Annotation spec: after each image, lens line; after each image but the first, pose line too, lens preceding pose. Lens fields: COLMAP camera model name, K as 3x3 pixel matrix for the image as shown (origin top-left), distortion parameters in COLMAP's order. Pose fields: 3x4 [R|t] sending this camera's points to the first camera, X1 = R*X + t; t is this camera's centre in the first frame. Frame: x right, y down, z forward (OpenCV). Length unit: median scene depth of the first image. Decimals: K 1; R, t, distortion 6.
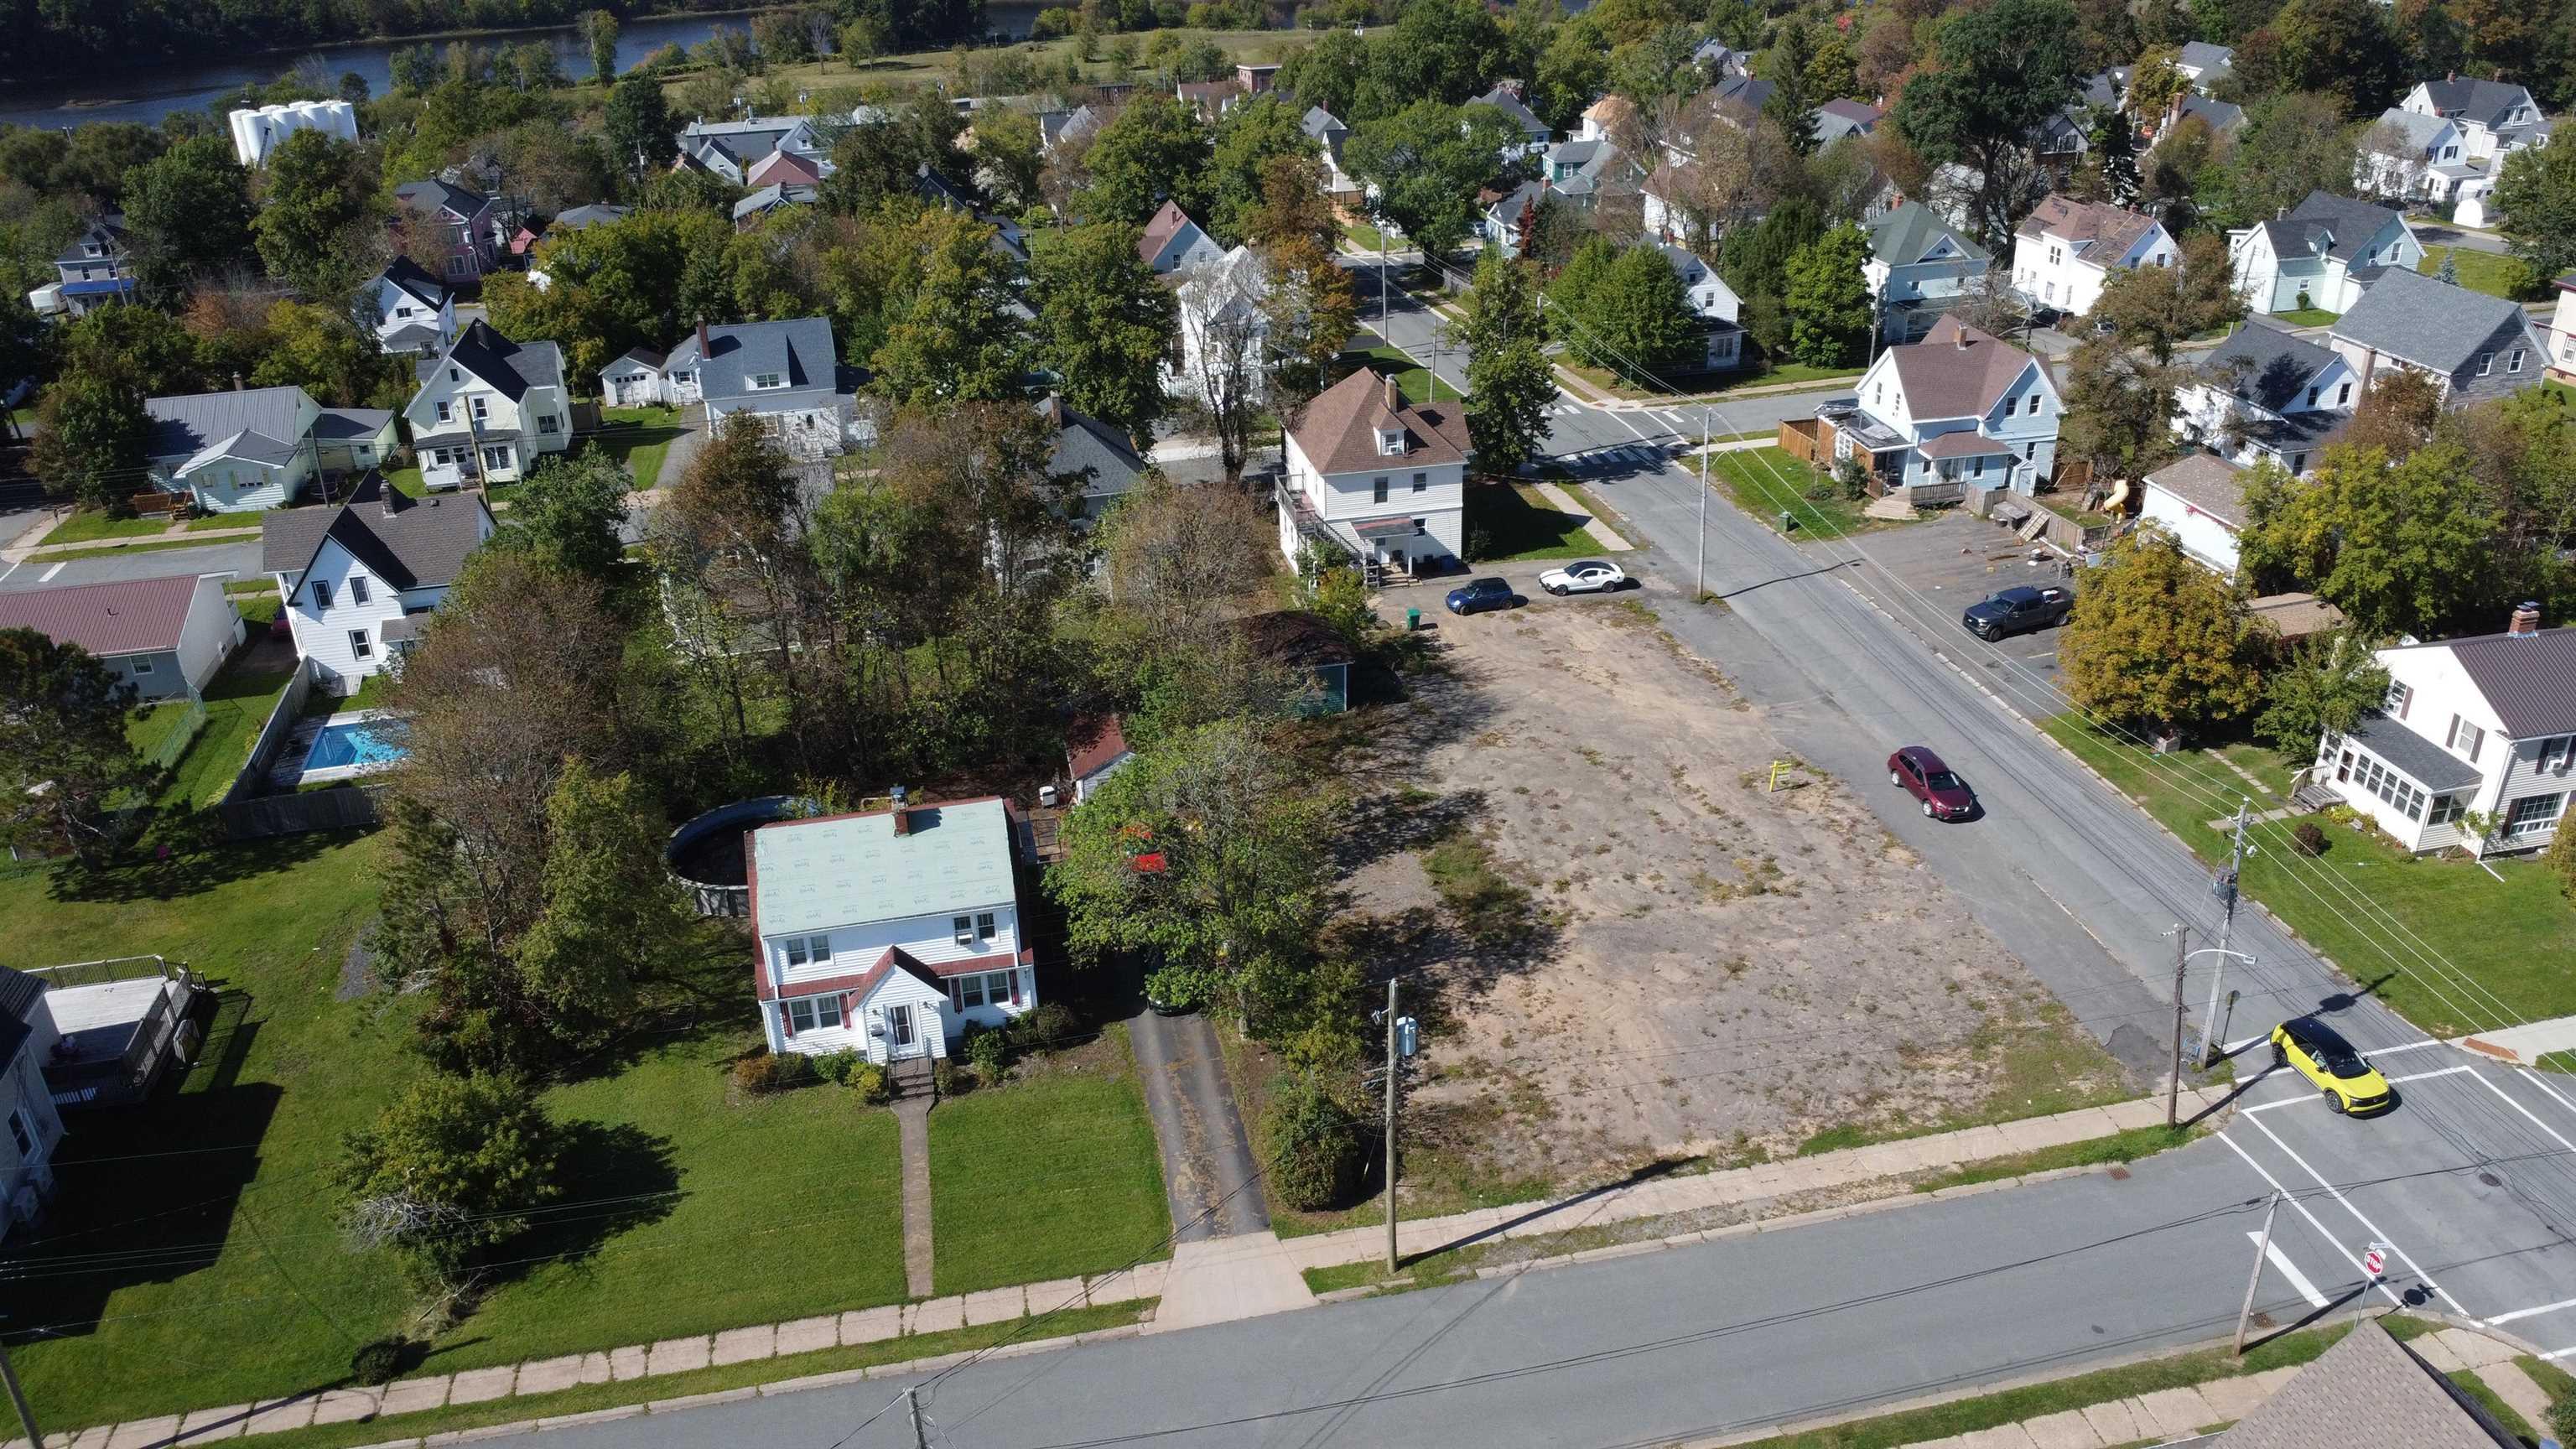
lens RADIAL K [[1874.7, 0, 1288.0], [0, 1874.7, 724.5], [0, 0, 1]] dist [-0.021620, -0.026339]
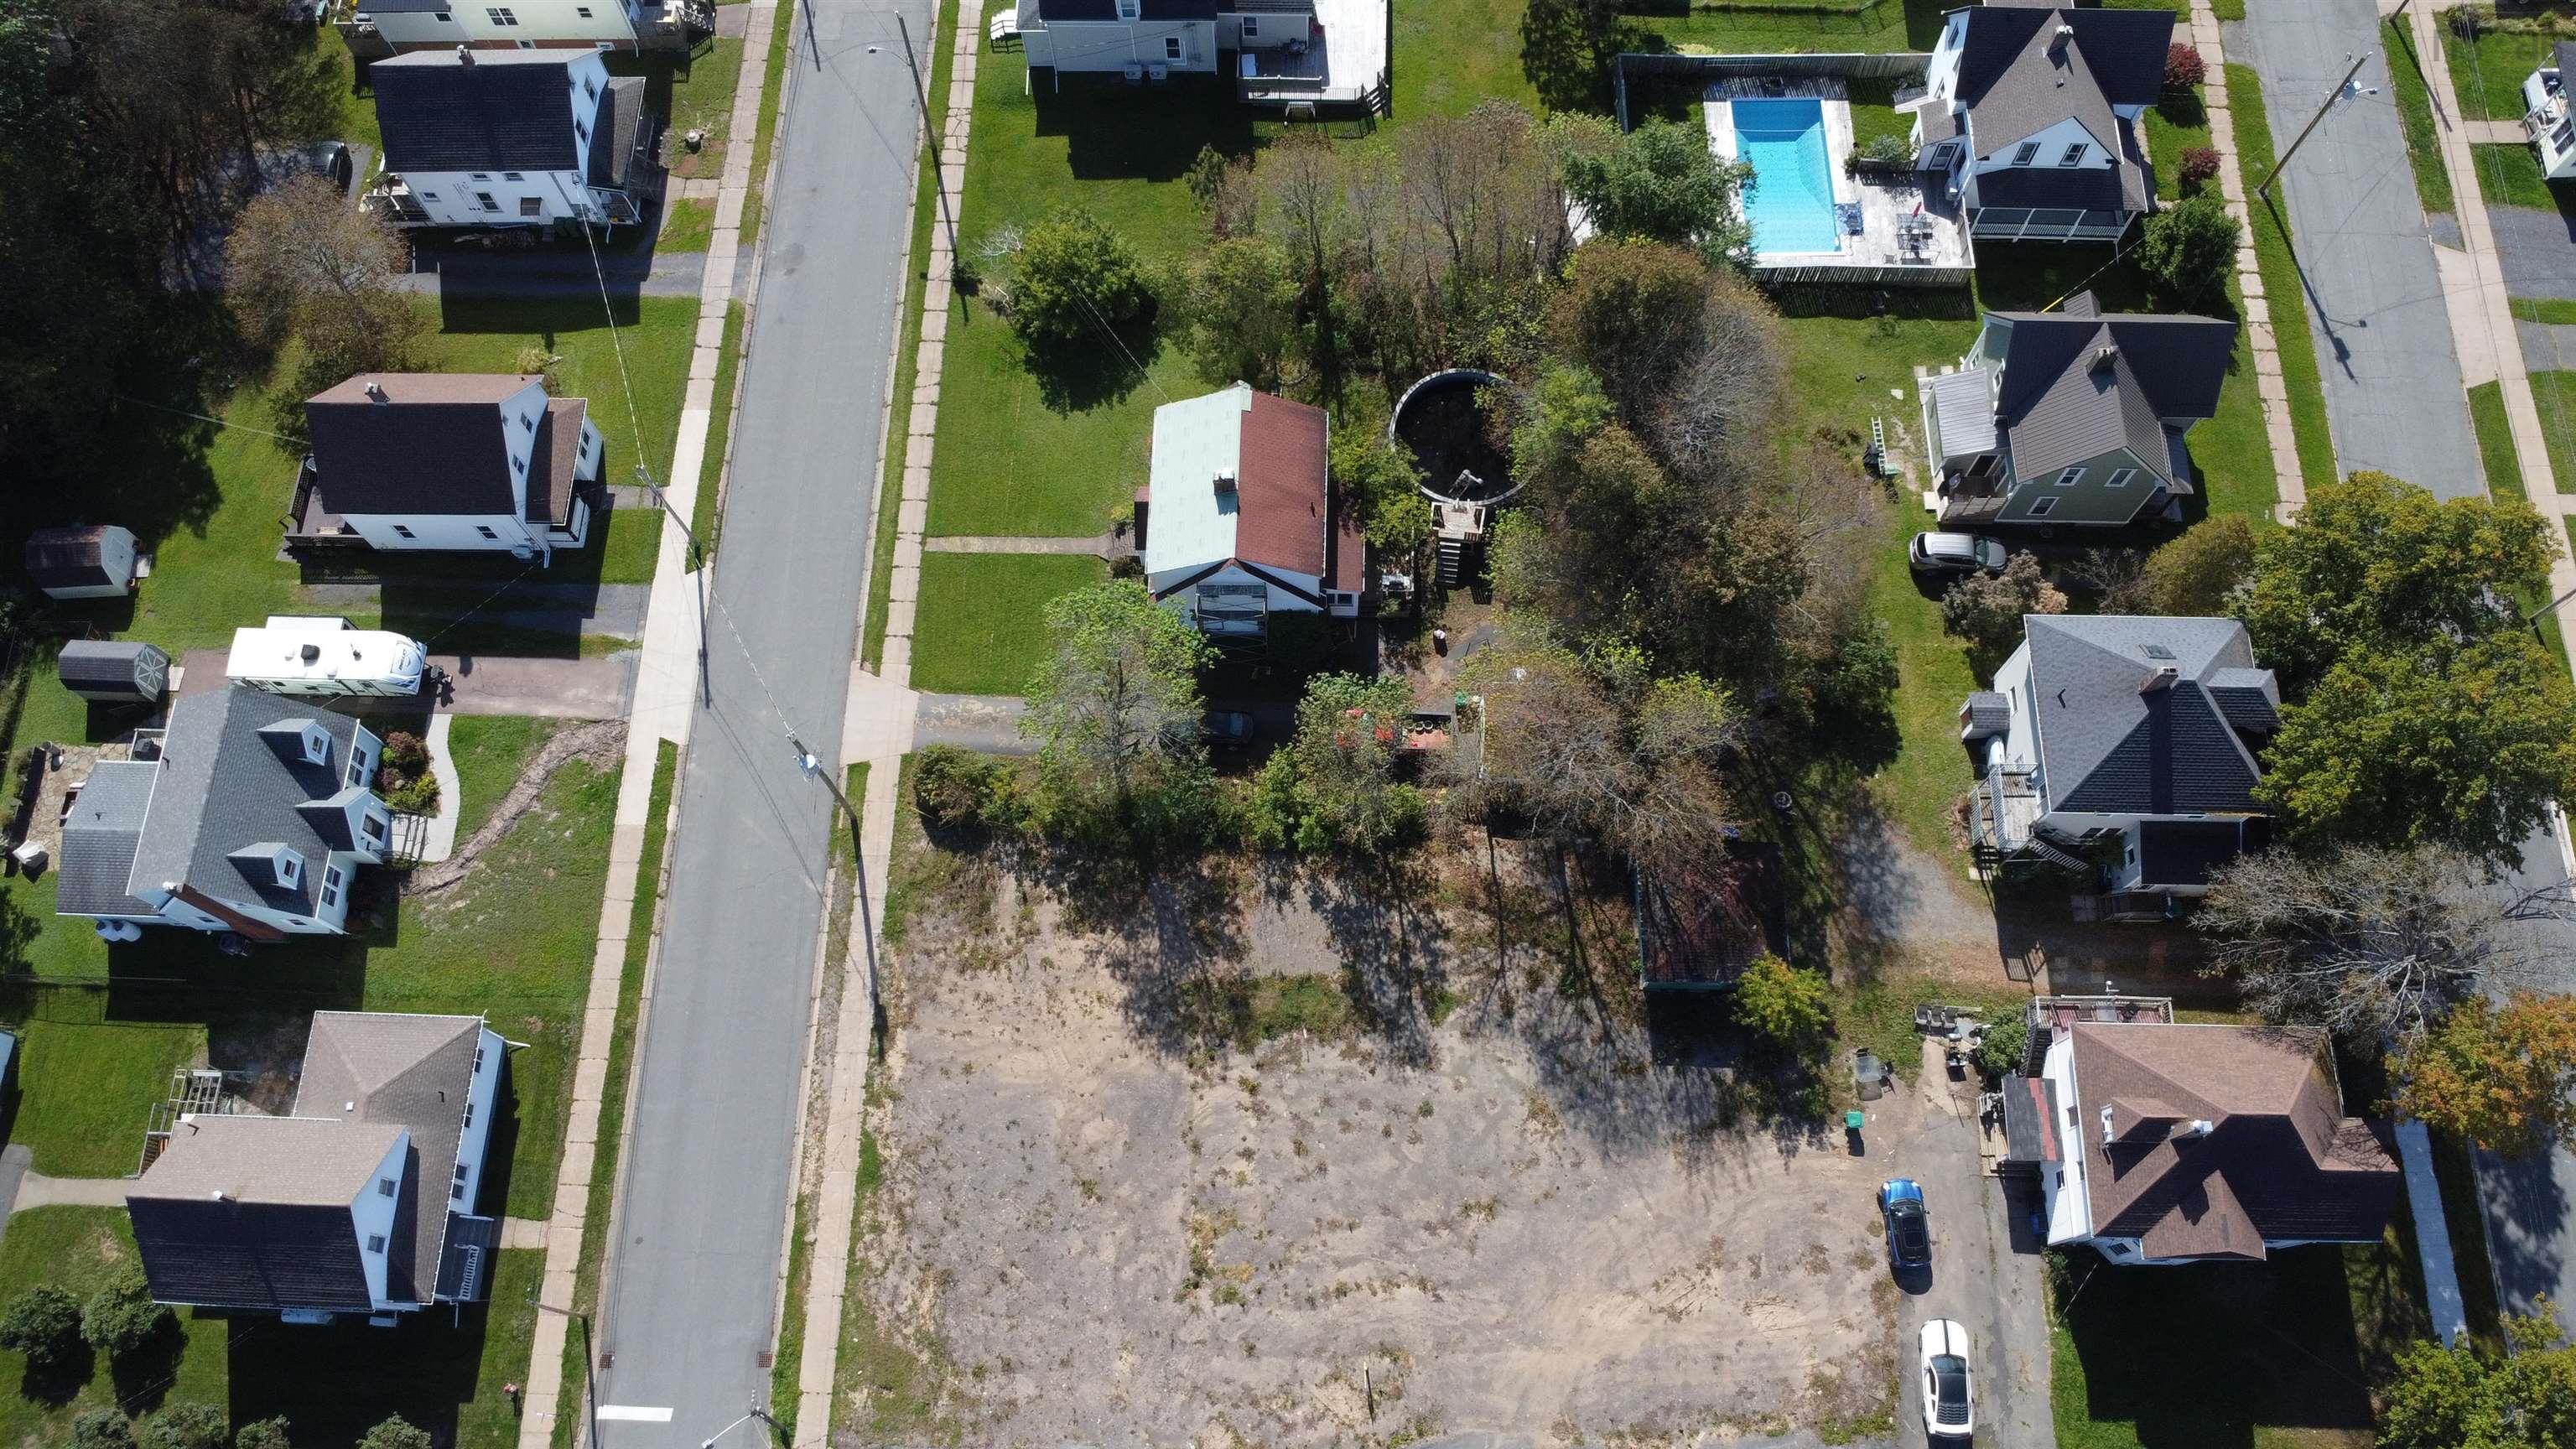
lens RADIAL K [[1874.7, 0, 1288.0], [0, 1874.7, 724.5], [0, 0, 1]] dist [-0.021620, -0.026339]
pose [[-0.237318, 0.916668, -0.321558, 0.282231], [-0.411711, 0.204906, 0.887980, -0.881045], [0.879872, 0.343122, 0.328774, 0.561905]]
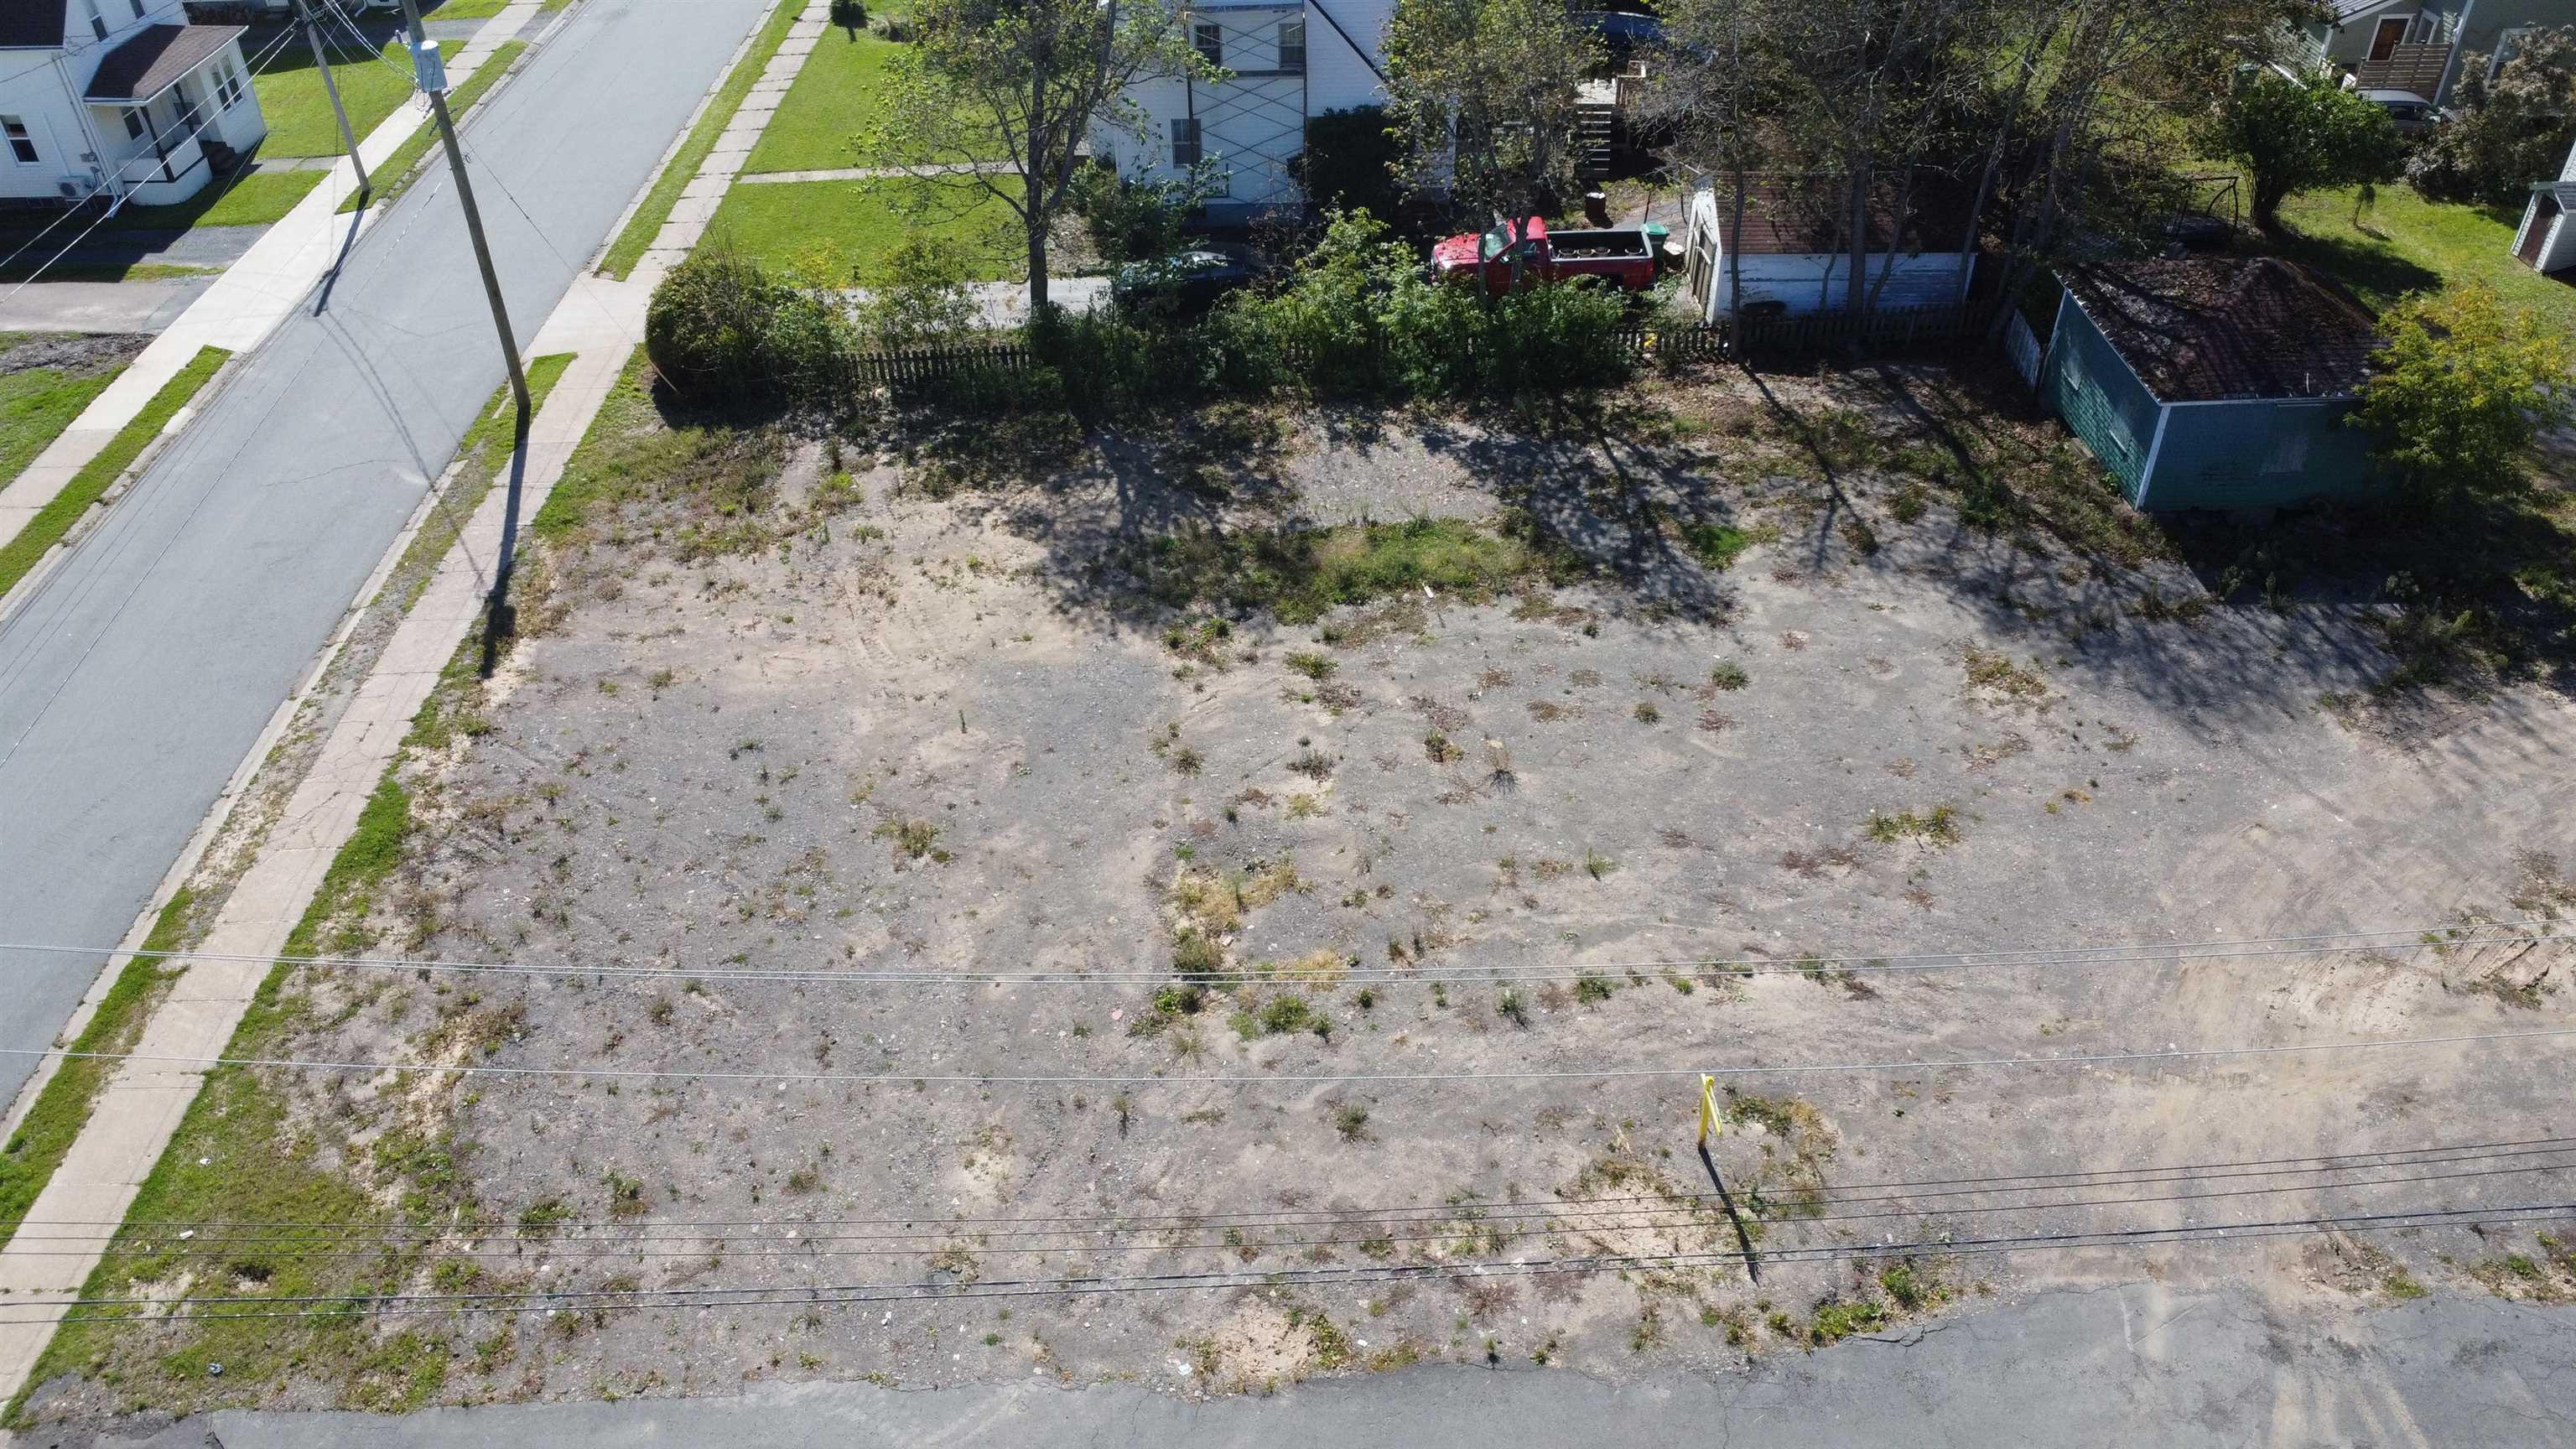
lens RADIAL K [[1874.7, 0, 1288.0], [0, 1874.7, 724.5], [0, 0, 1]] dist [-0.021620, -0.026339]
pose [[-0.204907, 0.617815, -0.759156, 0.484918], [-0.418450, 0.645864, 0.638561, -0.190077], [0.884823, 0.448514, 0.126183, 0.895127]]
